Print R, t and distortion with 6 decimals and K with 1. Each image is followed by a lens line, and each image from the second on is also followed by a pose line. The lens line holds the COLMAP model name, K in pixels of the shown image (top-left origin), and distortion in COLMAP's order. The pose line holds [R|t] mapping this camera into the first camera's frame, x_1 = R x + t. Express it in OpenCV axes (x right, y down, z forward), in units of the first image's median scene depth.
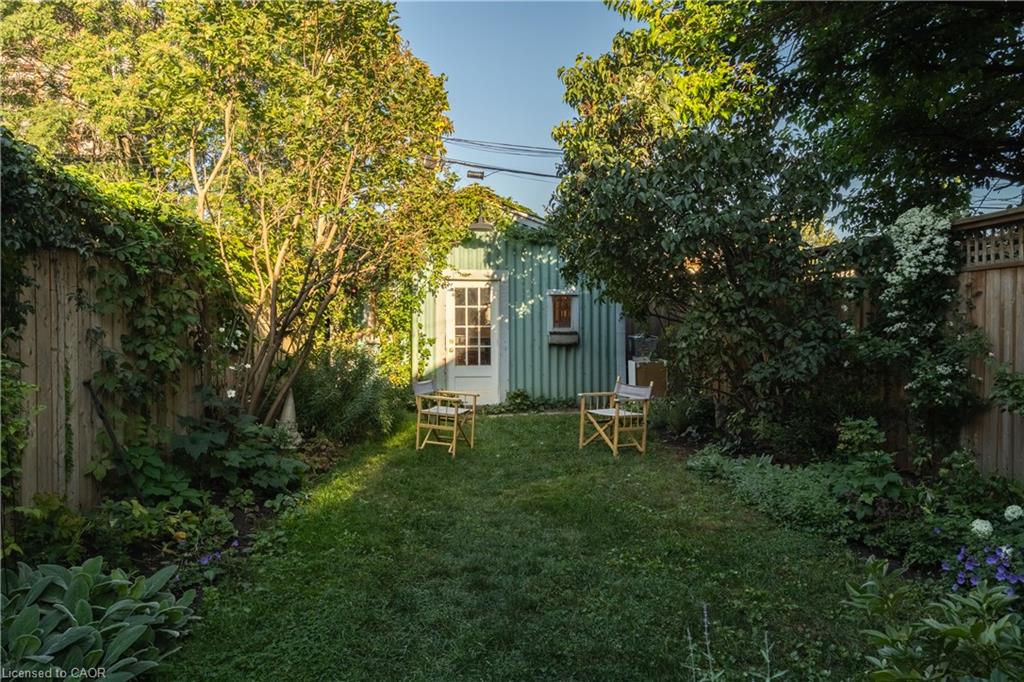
lens RADIAL K [[736.2, 0, 512.0], [0, 736.2, 341.0], [0, 0, 1]] dist [-0.002345, -0.000221]
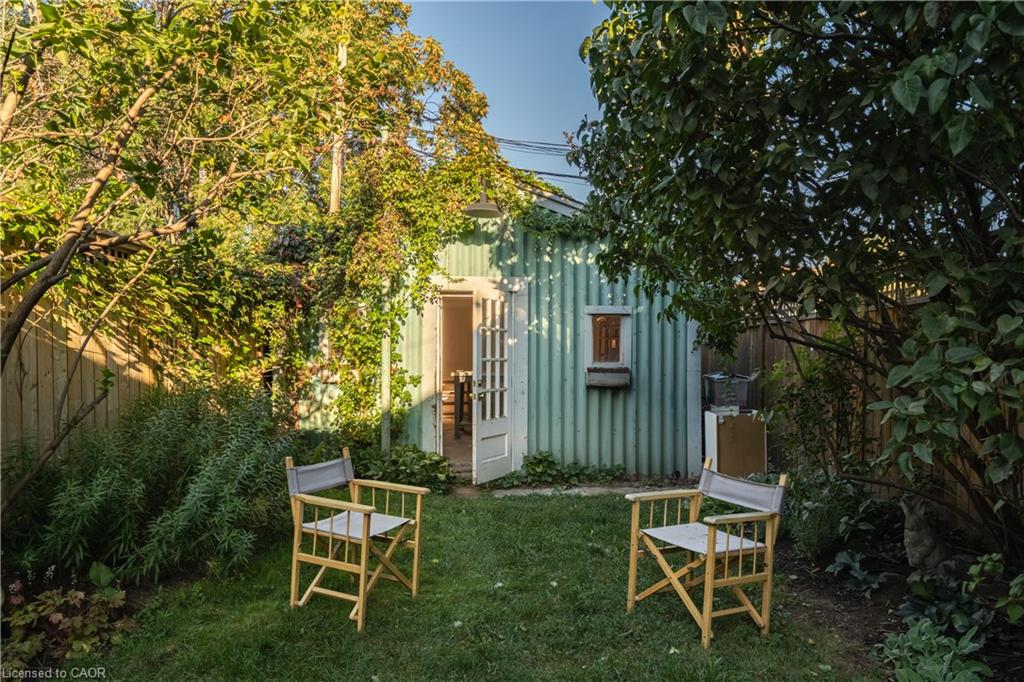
lens RADIAL K [[683.4, 0, 514.4], [0, 683.4, 370.0], [0, 0, 1]] dist [0.005916, 0.000745]
pose [[0.996578, 0.009411, -0.082118, 0.036224], [-0.010088, 0.999918, -0.007831, -0.004984], [0.082038, 0.008633, 0.996592, 0.371997]]
